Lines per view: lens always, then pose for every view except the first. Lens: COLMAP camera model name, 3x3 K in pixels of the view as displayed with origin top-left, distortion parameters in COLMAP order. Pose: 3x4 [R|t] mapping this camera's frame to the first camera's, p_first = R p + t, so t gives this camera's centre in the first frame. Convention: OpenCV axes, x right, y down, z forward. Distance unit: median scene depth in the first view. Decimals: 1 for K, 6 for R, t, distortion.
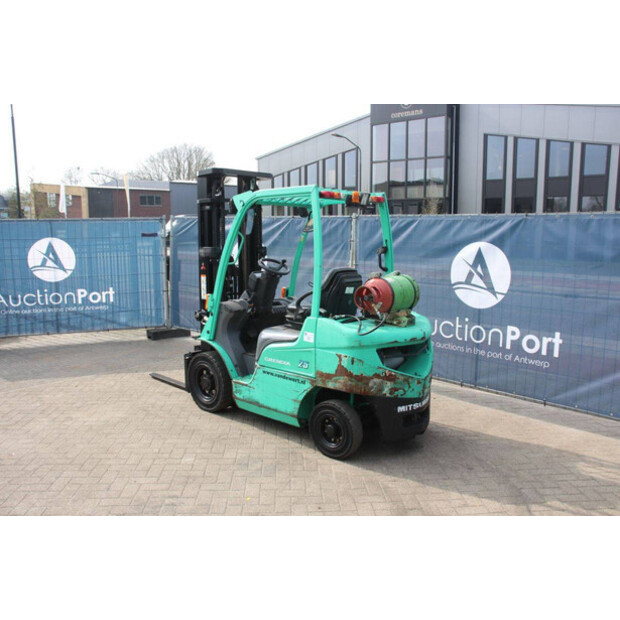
lens RADIAL K [[539.9, 0, 306.3], [0, 539.9, 306.9], [0, 0, 1]] dist [-0.135273, 0.099895]
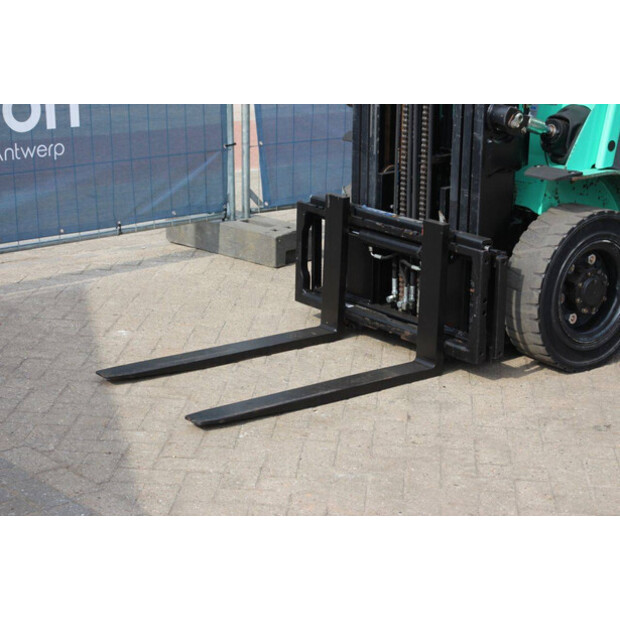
lens RADIAL K [[1445.6, 0, 312.0], [0, 1445.6, 312.7], [0, 0, 1]] dist [0.386650, 0.000000]
pose [[0.131491, -0.277147, 0.951788, -1.232082], [0.111366, 0.958176, 0.263622, -0.134087], [-0.985042, 0.071333, 0.156857, 1.101347]]
